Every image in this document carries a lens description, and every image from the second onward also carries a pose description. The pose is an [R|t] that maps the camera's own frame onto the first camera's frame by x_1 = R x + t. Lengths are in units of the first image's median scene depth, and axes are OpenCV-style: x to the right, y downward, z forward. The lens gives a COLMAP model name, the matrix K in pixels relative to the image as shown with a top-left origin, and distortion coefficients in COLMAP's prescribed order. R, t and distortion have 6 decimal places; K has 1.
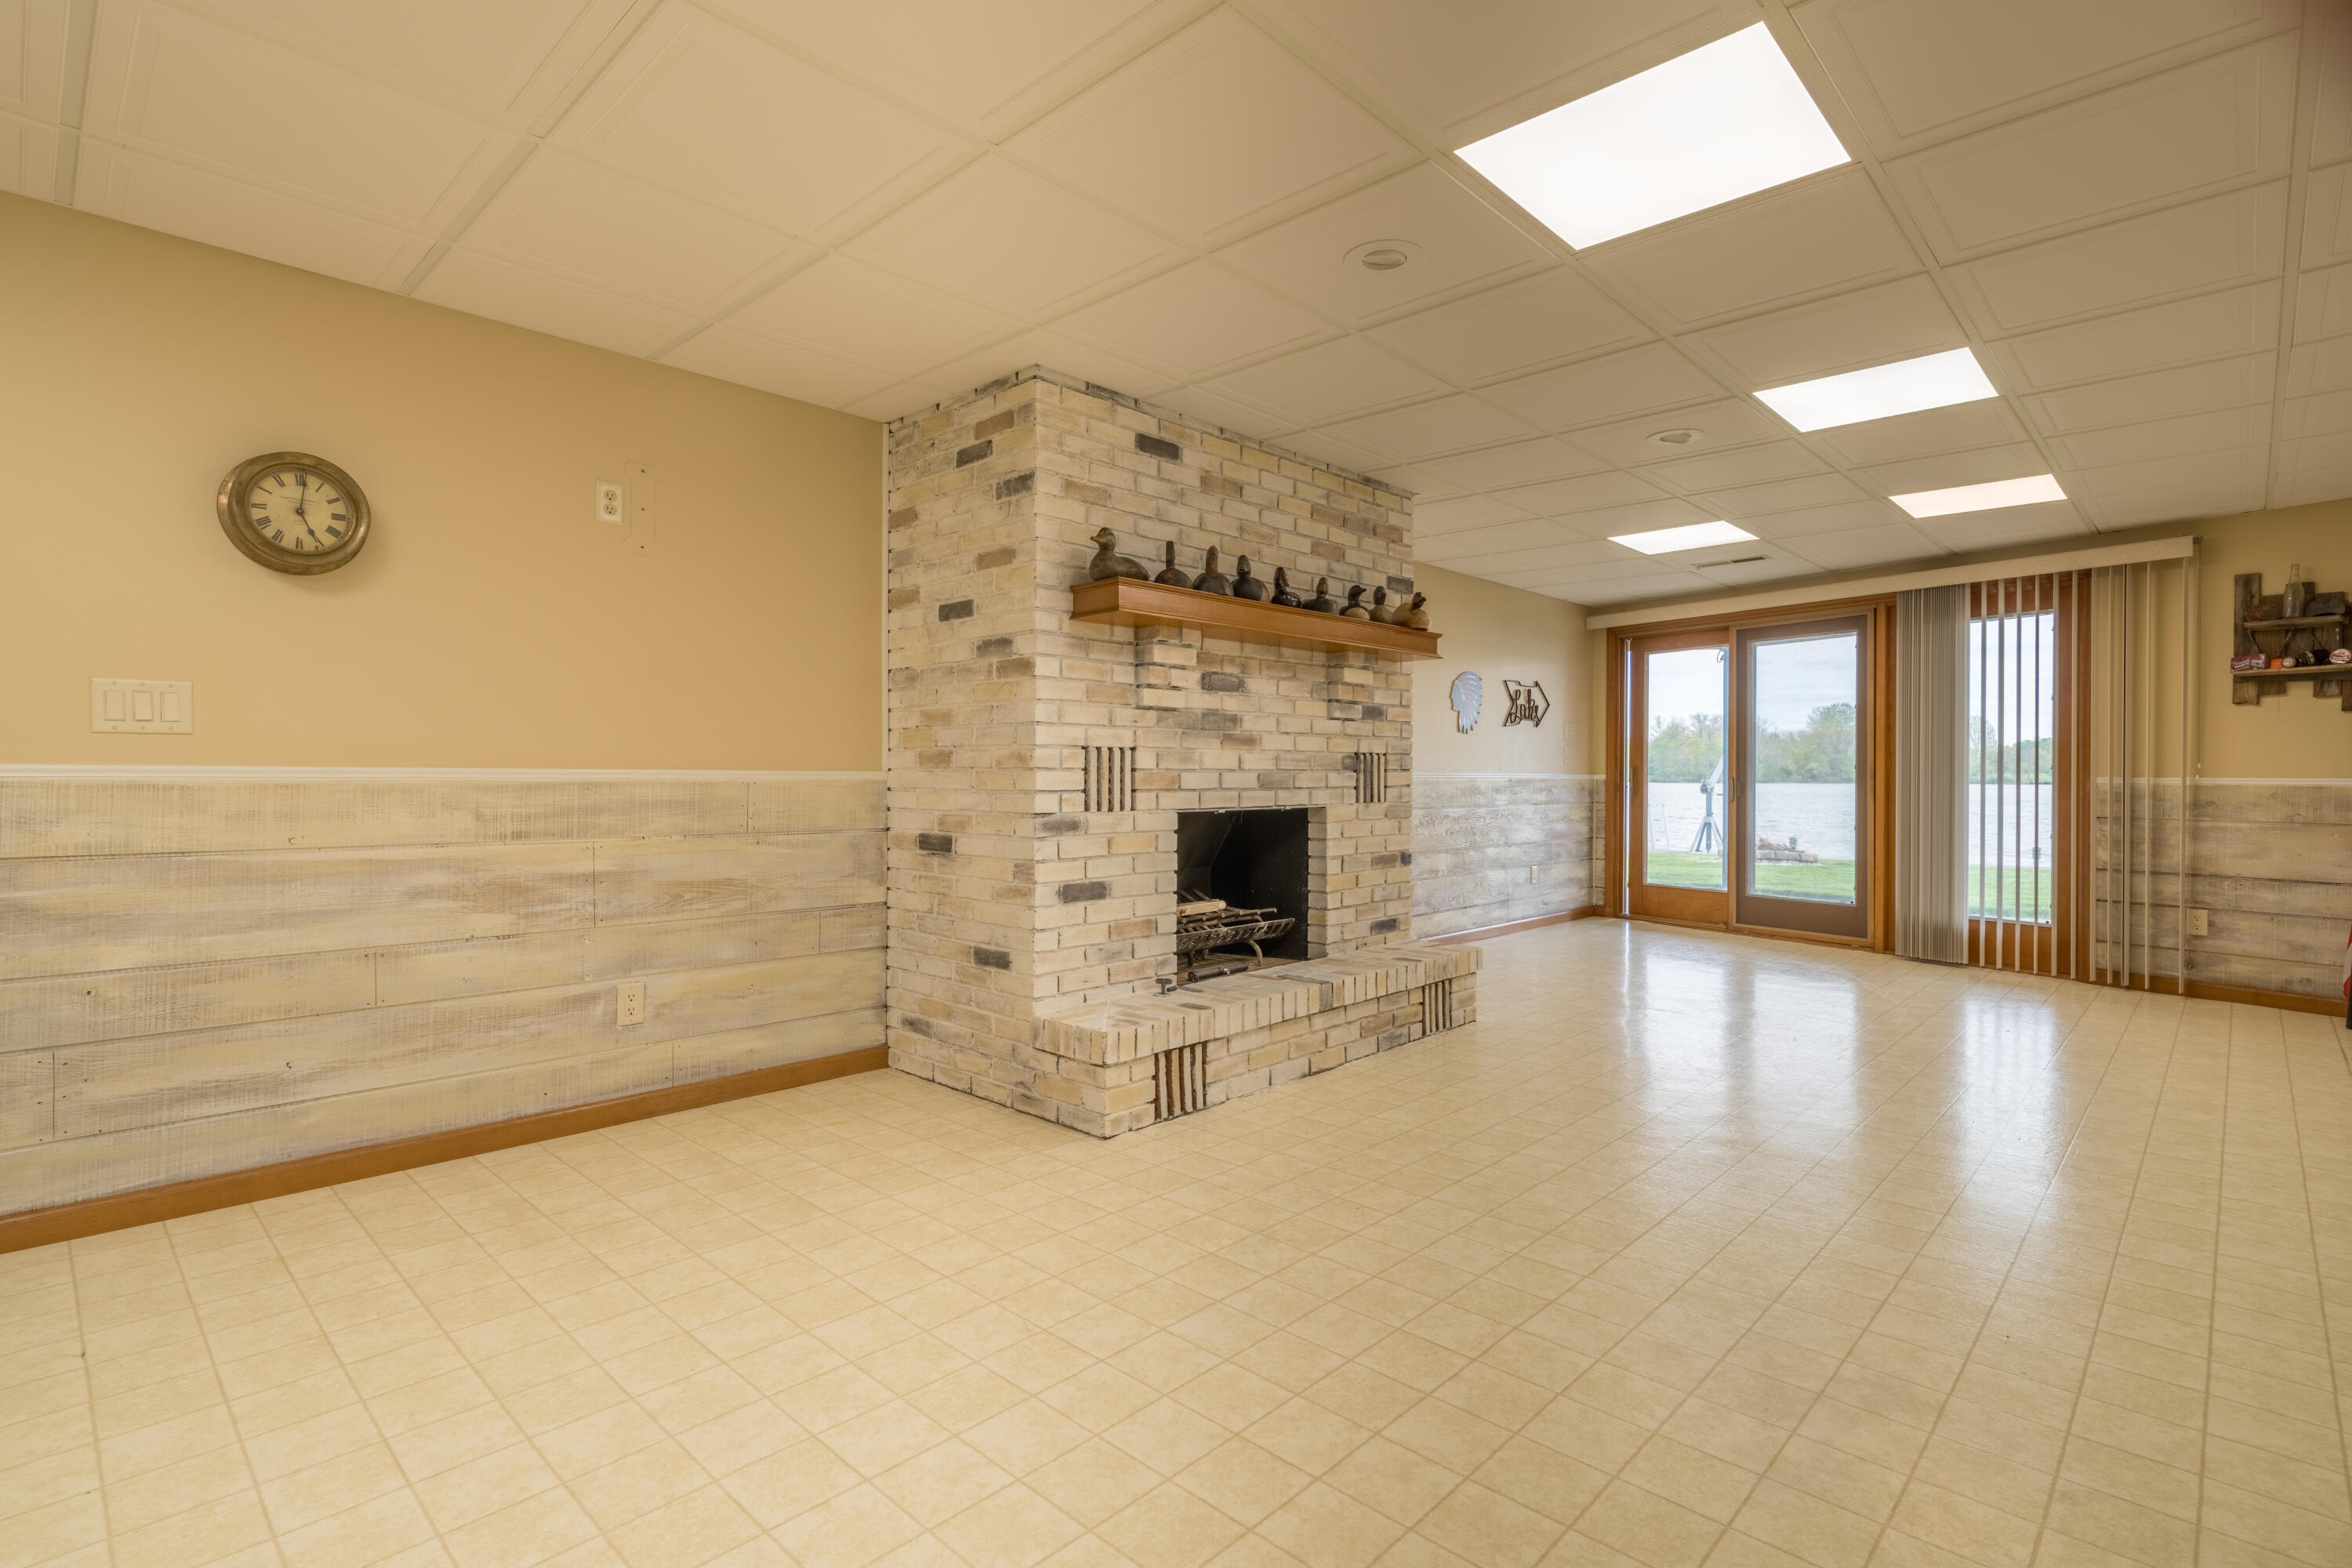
lens RADIAL K [[1115.6, 0, 1179.1], [0, 1115.6, 780.8], [0, 0, 1]] dist [-0.003320, 0.002836]
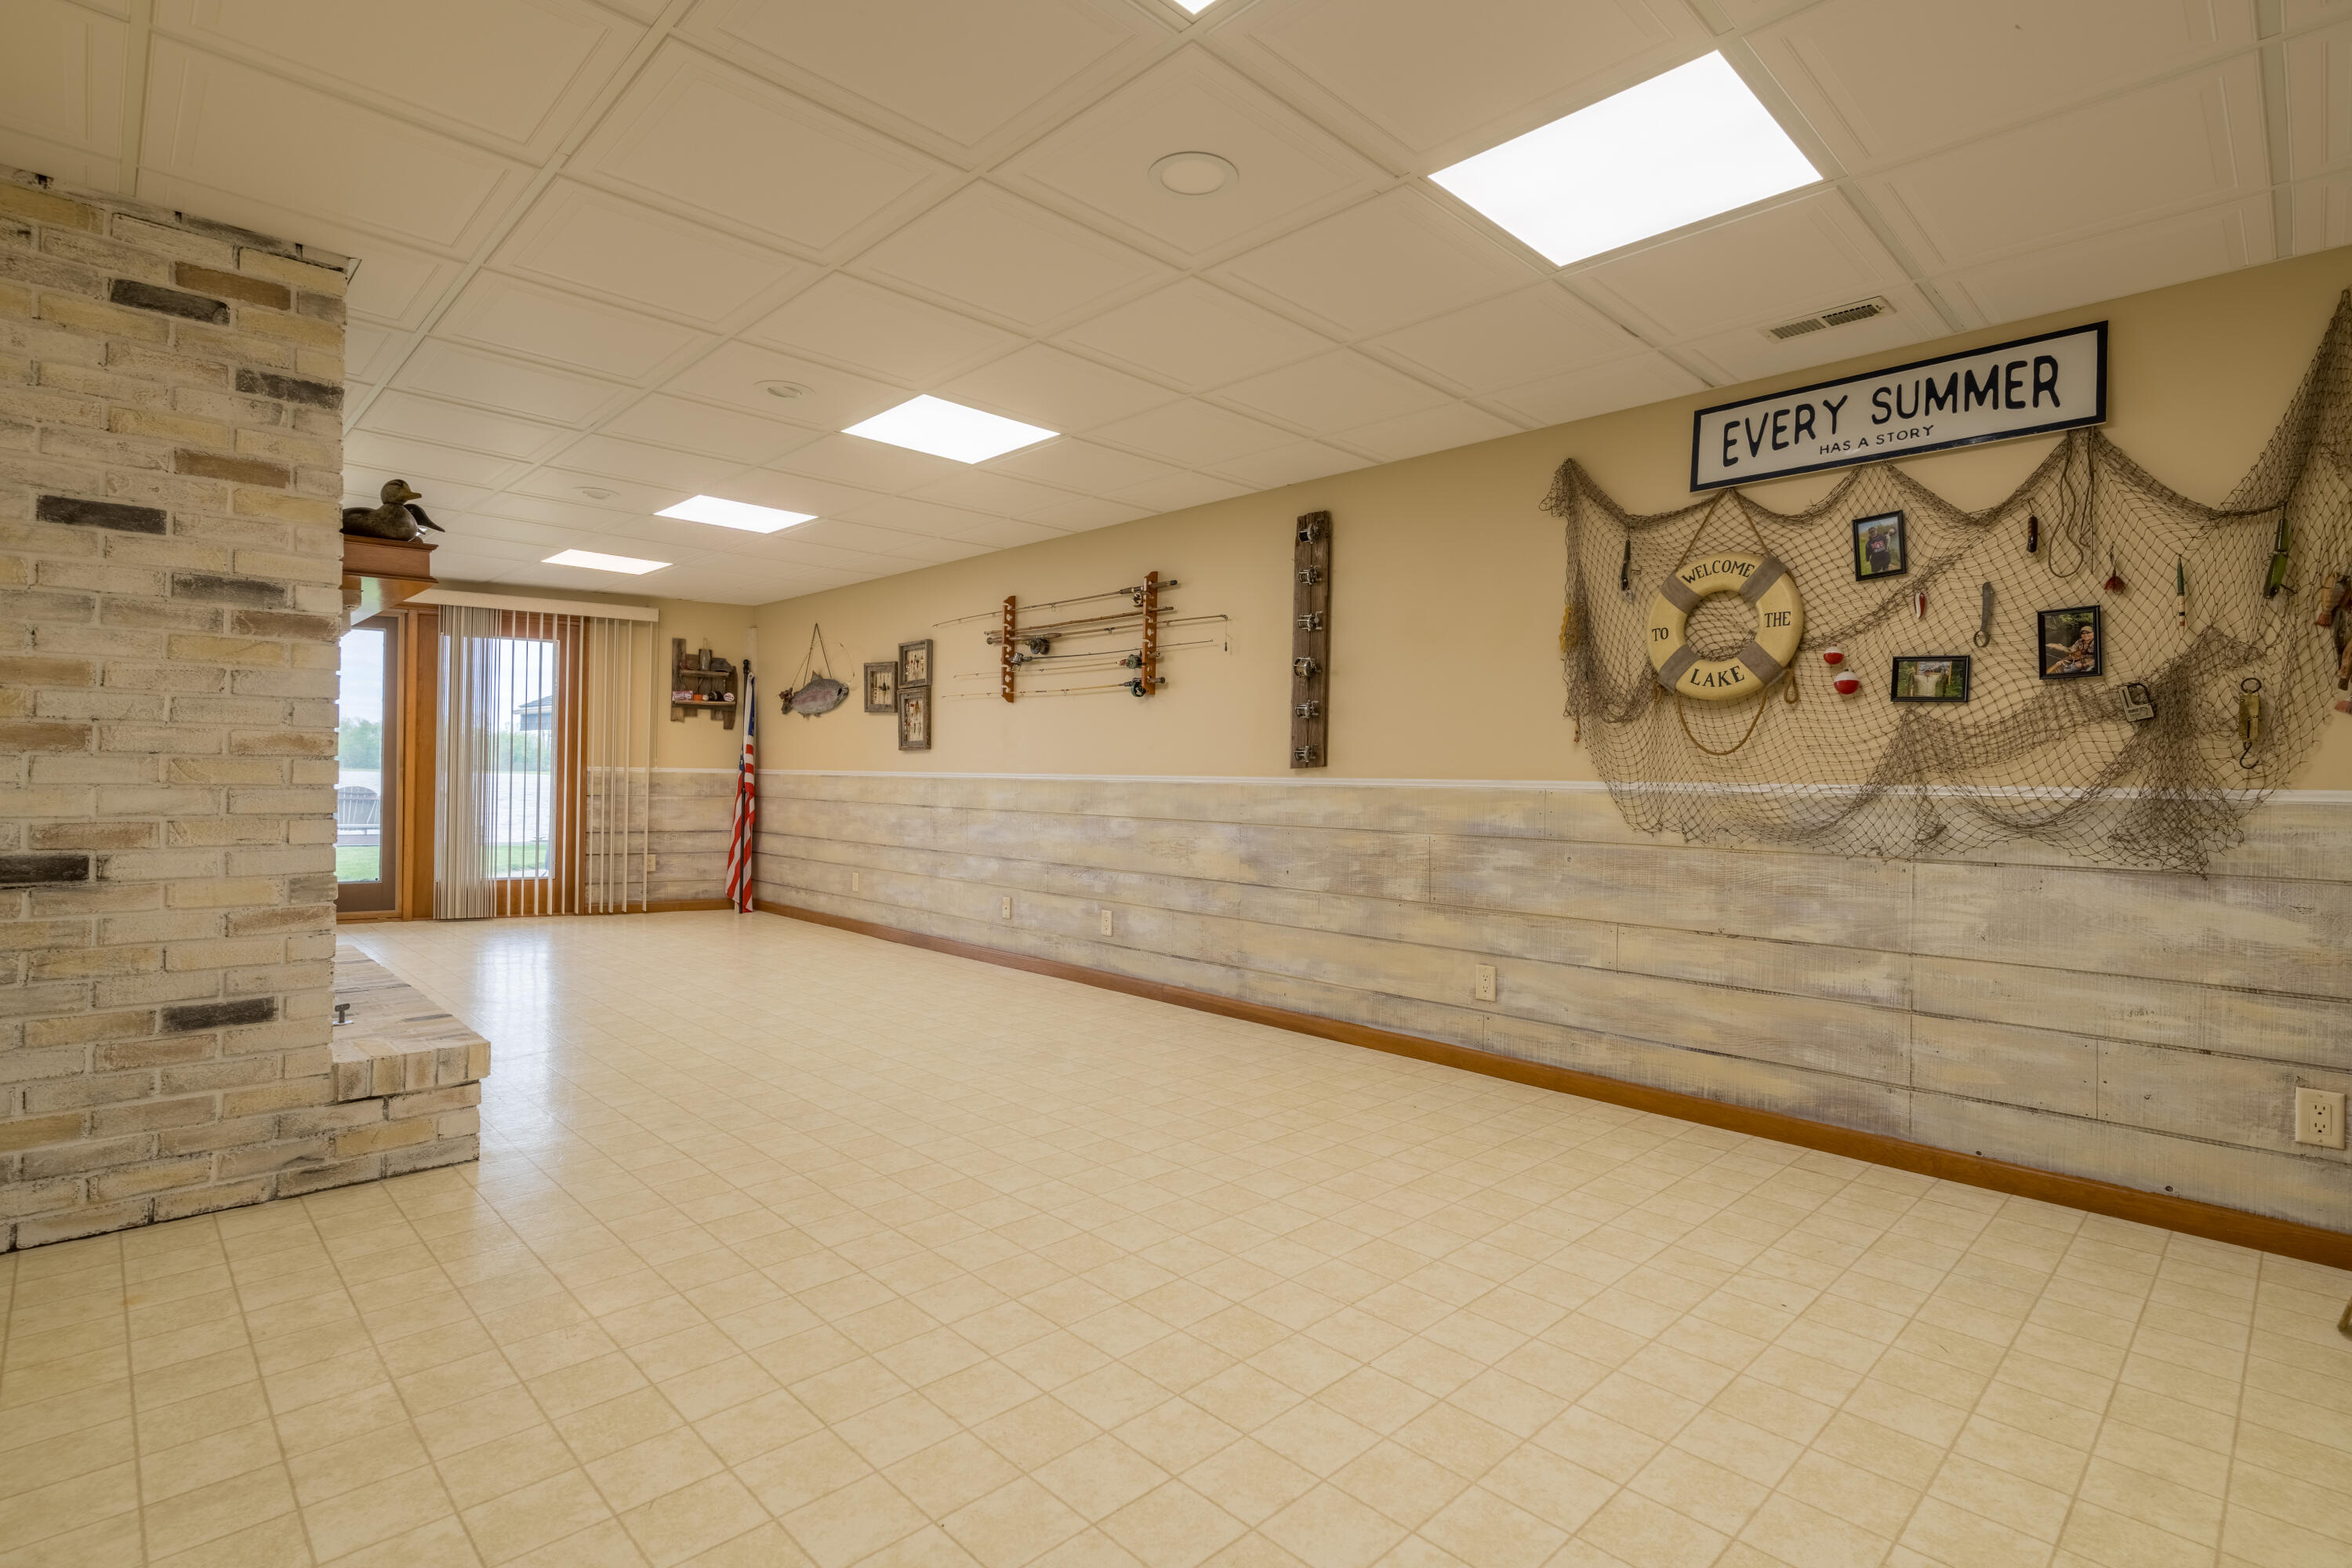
lens RADIAL K [[1115.6, 0, 1176.8], [0, 1115.6, 784.2], [0, 0, 1]] dist [-0.003320, 0.002836]
pose [[0.041782, -0.010541, 0.999071, -0.828864], [-0.010467, 0.999885, 0.010987, -0.006360], [-0.999072, -0.010916, 0.041667, 0.328688]]
